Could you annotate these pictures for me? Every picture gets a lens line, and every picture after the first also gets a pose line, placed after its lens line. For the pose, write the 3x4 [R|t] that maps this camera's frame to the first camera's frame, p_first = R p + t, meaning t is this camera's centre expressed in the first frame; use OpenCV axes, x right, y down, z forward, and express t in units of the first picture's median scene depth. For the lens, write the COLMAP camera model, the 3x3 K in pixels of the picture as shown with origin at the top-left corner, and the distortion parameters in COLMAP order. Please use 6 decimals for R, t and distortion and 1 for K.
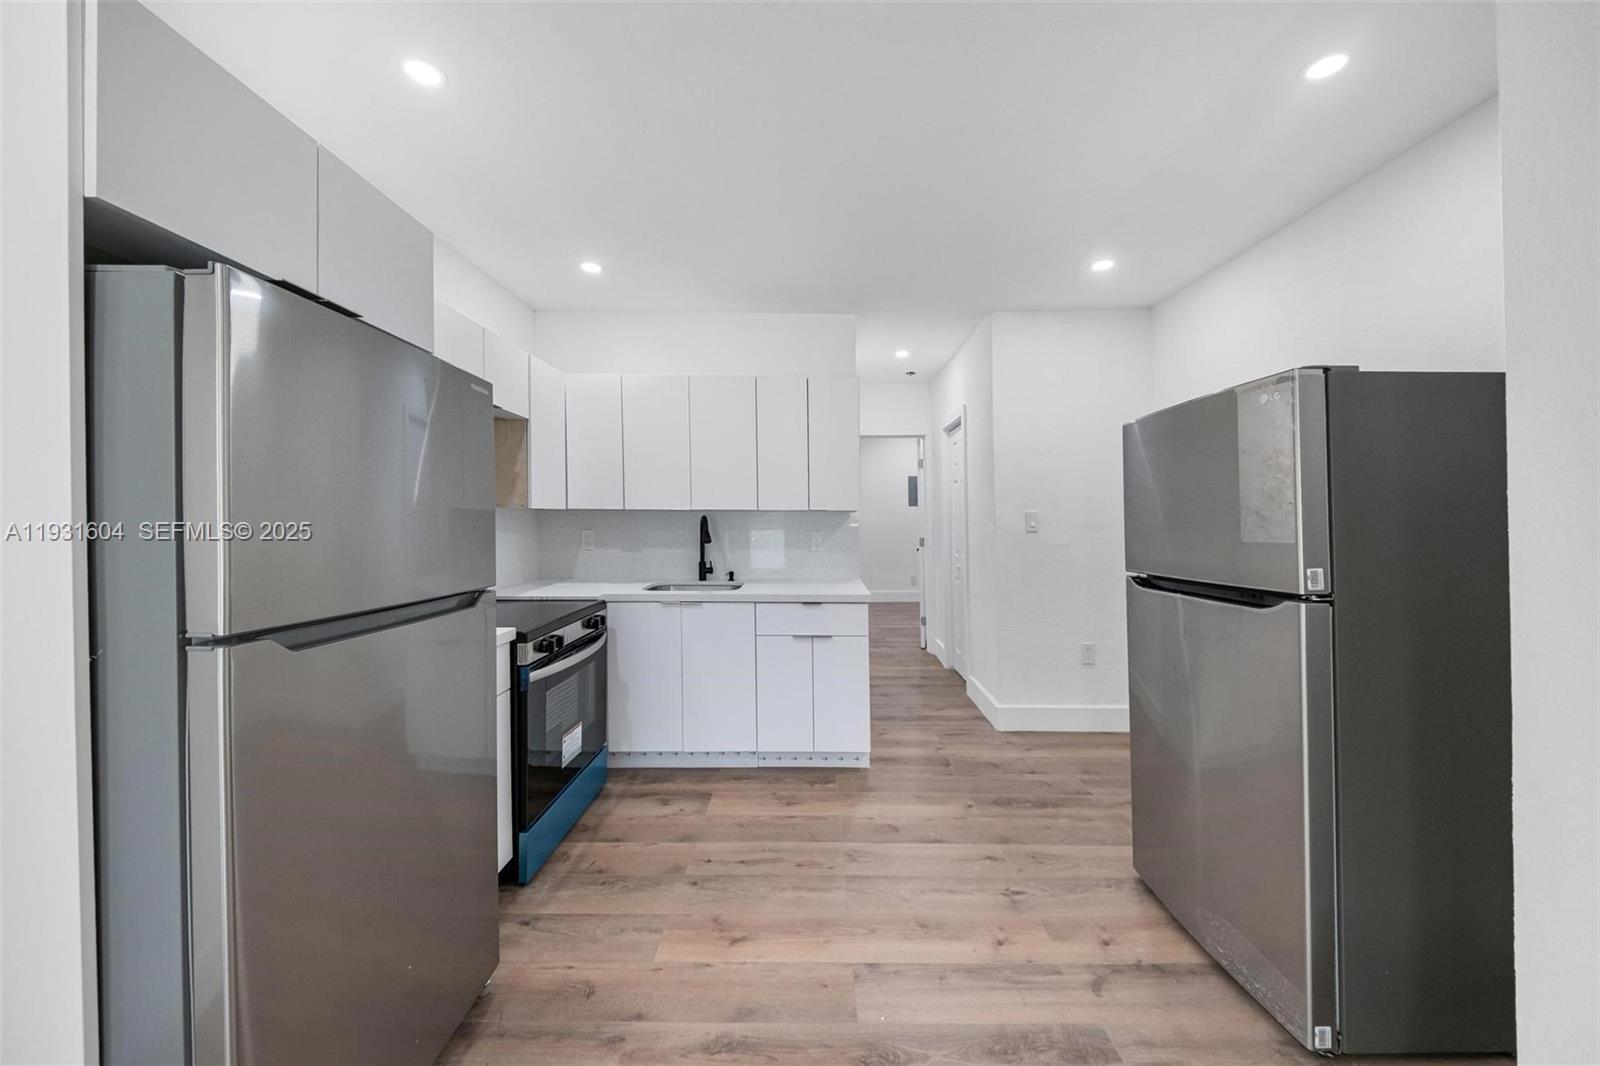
lens RADIAL K [[554.1, 0, 799.0], [0, 554.1, 488.8], [0, 0, 1]] dist [-0.024572, -0.000003]
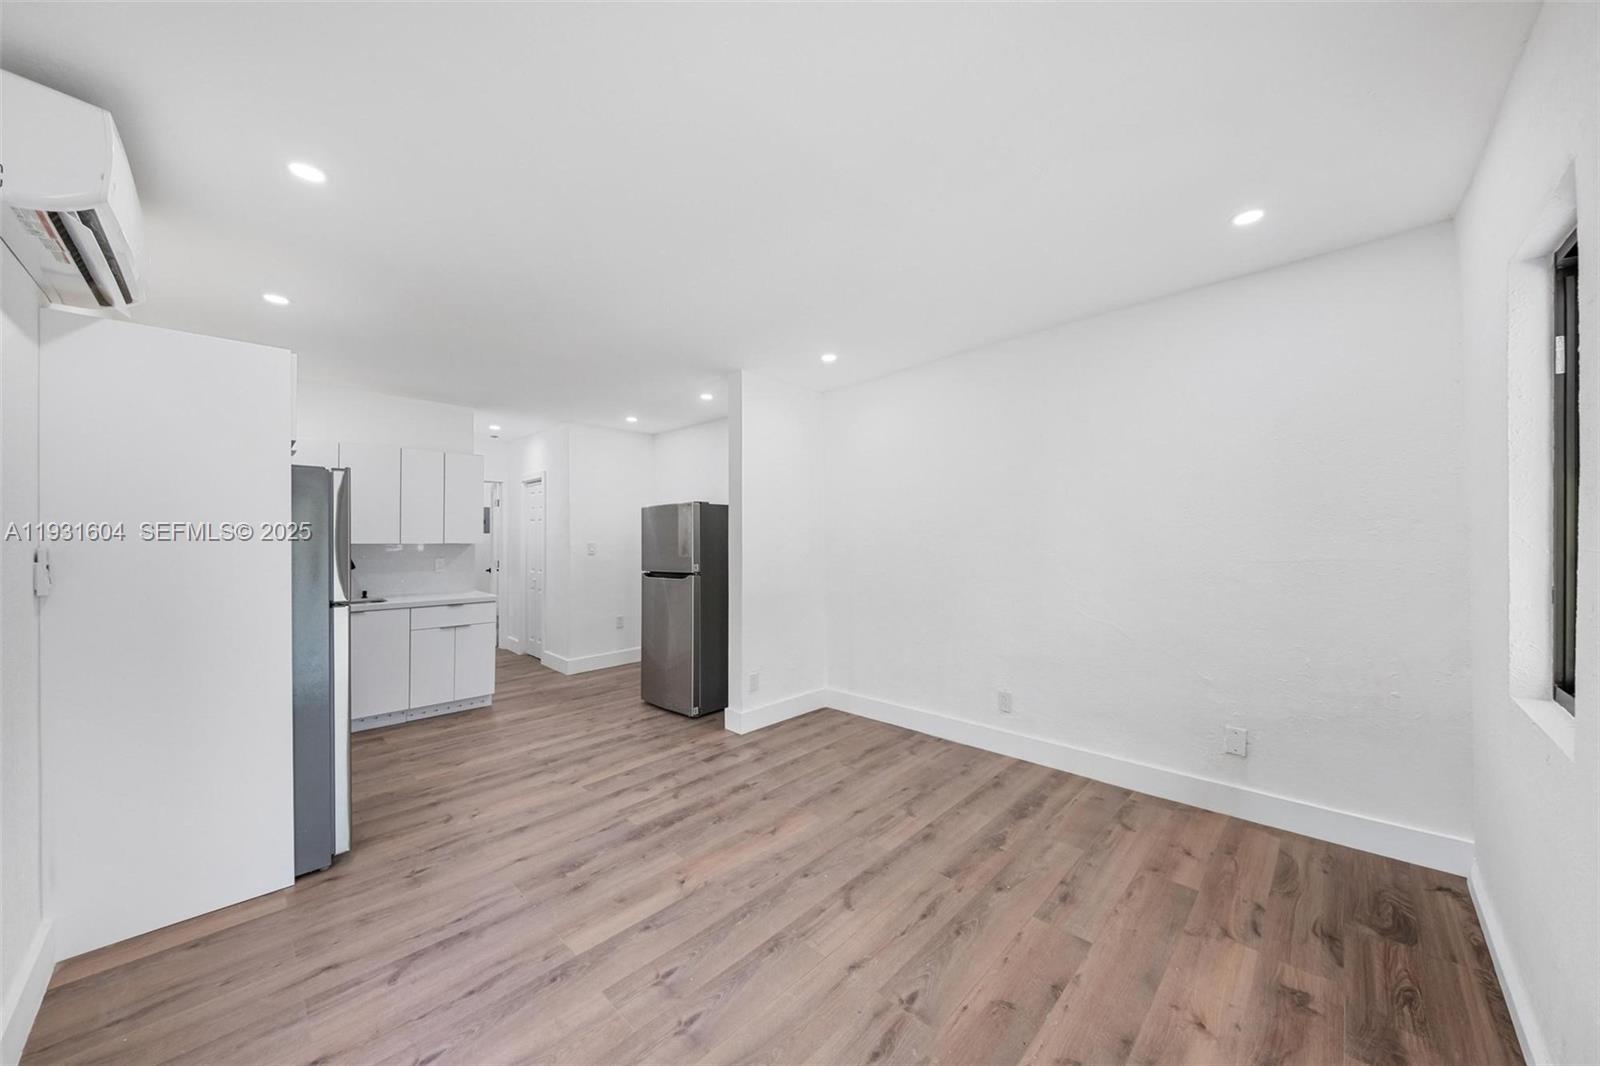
lens RADIAL K [[557.7, 0, 812.4], [0, 557.7, 522.2], [0, 0, 1]] dist [0.026418, -0.007795]
pose [[0.673380, 0.017215, 0.739096, -0.602942], [-0.034606, 0.999367, 0.008252, -0.089441], [-0.738487, -0.031134, 0.673549, -1.010721]]
